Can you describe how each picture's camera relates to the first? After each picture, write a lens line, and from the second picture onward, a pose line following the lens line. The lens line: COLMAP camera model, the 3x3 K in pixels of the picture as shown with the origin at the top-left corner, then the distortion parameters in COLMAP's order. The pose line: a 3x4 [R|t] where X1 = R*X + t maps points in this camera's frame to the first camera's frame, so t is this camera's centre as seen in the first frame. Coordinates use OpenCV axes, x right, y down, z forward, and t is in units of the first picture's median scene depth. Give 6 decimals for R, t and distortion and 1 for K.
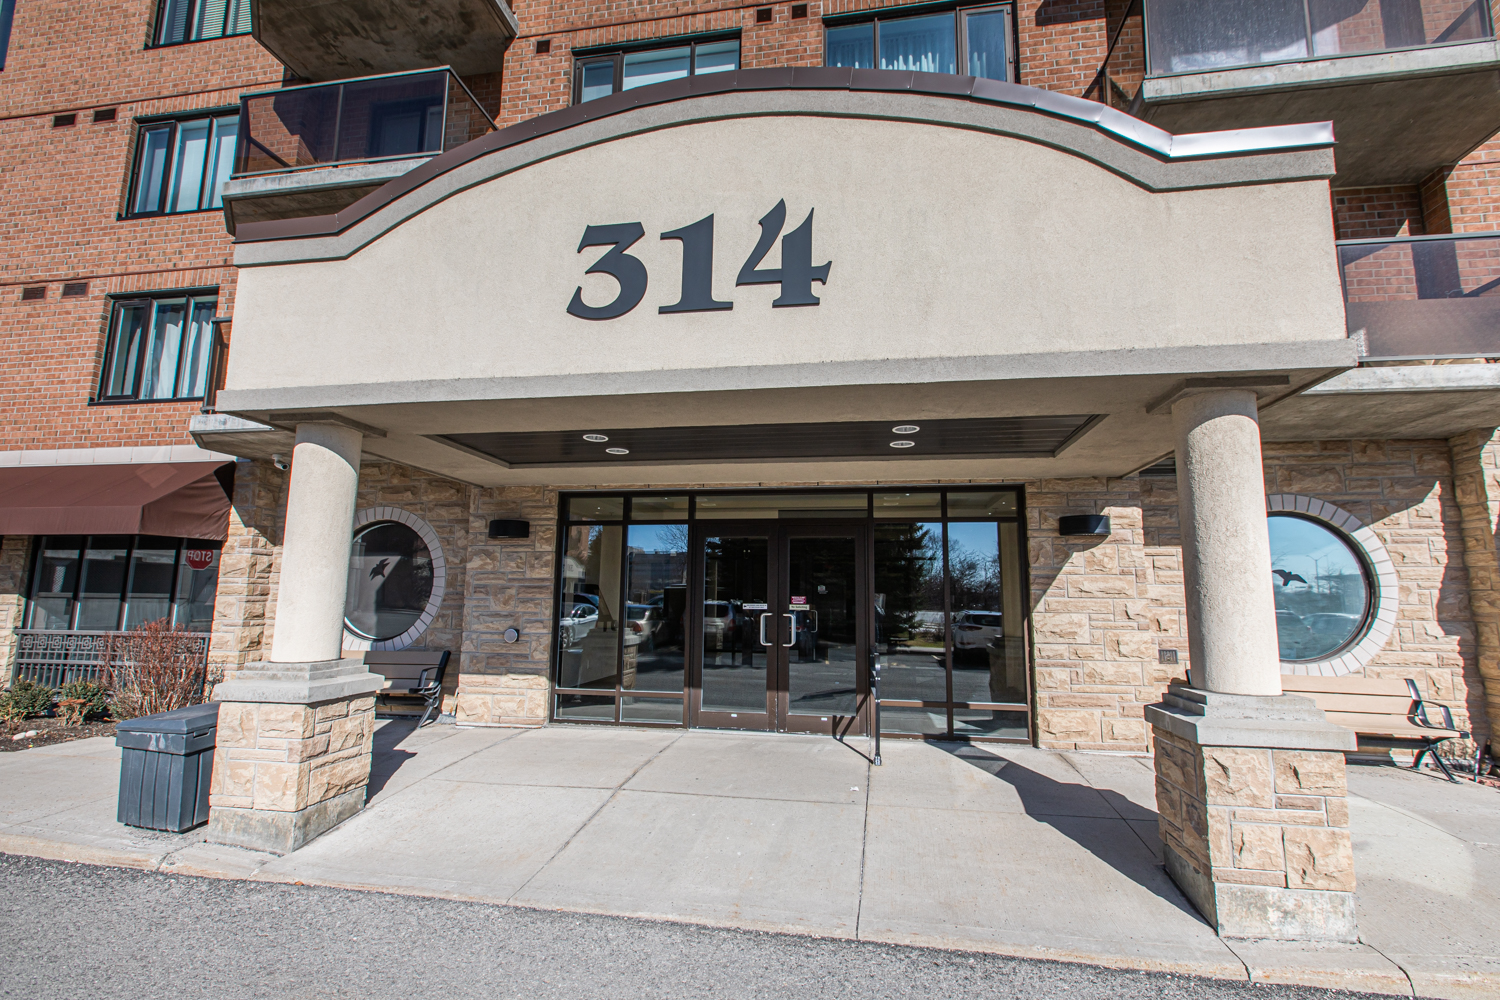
lens RADIAL K [[679.0, 0, 754.8], [0, 679.0, 510.0], [0, 0, 1]] dist [0.000529, -0.000852]
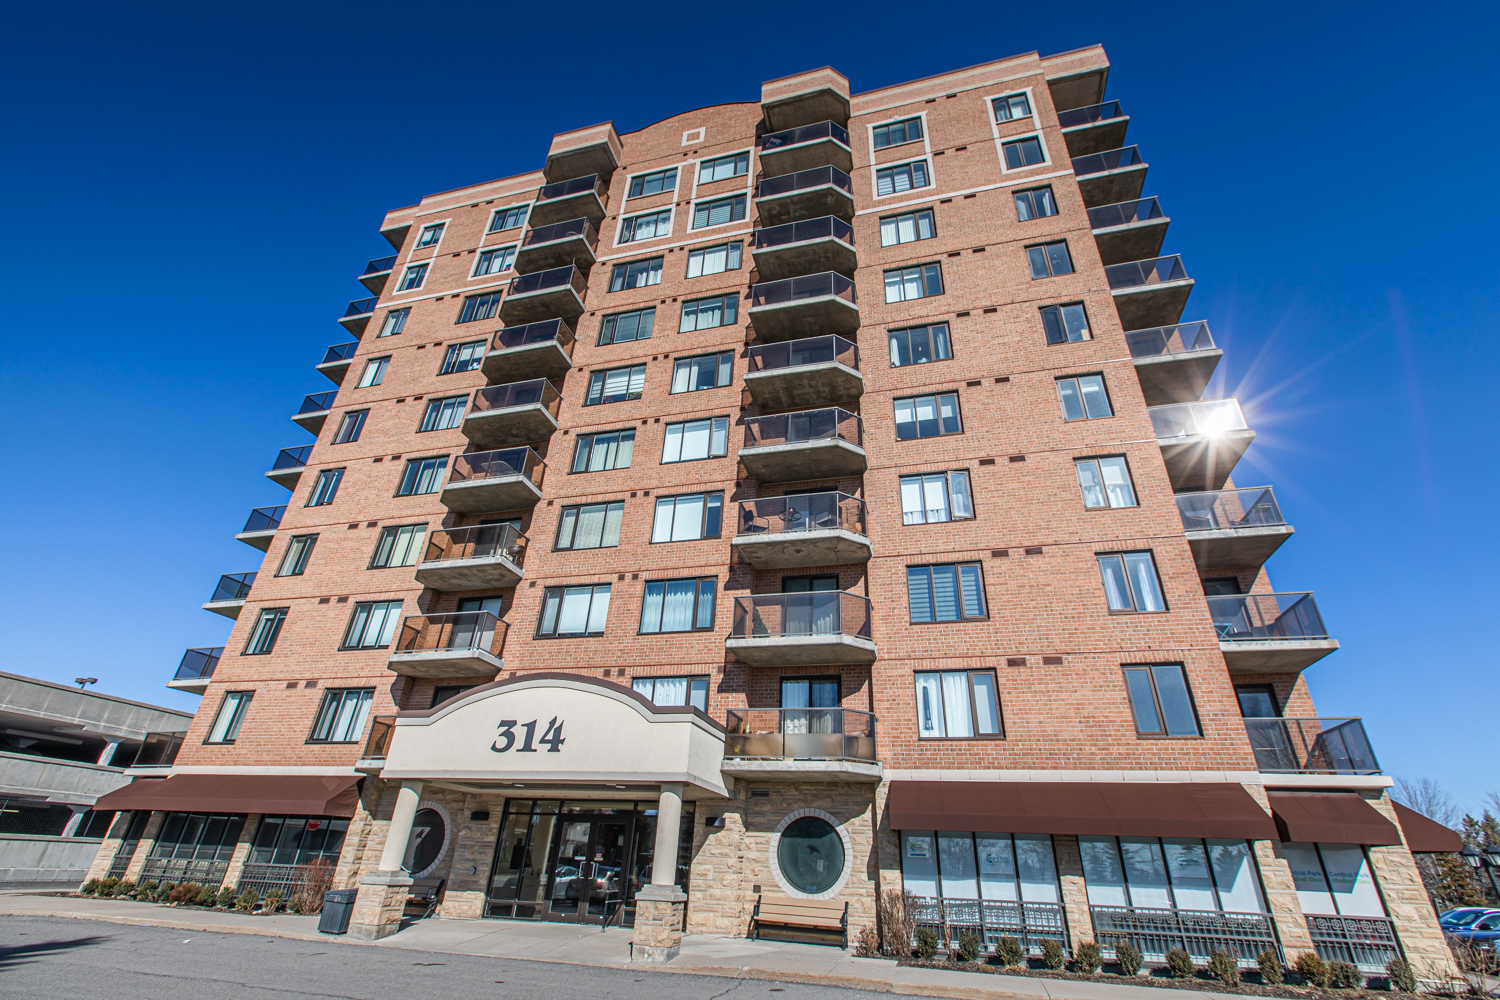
lens RADIAL K [[679.0, 0, 756.9], [0, 679.0, 486.8], [0, 0, 1]] dist [0.000529, -0.000852]
pose [[0.995901, -0.020158, -0.088179, 0.765184], [-0.014804, 0.925382, -0.378747, -0.141451], [0.089234, 0.378500, 0.921290, -1.382096]]
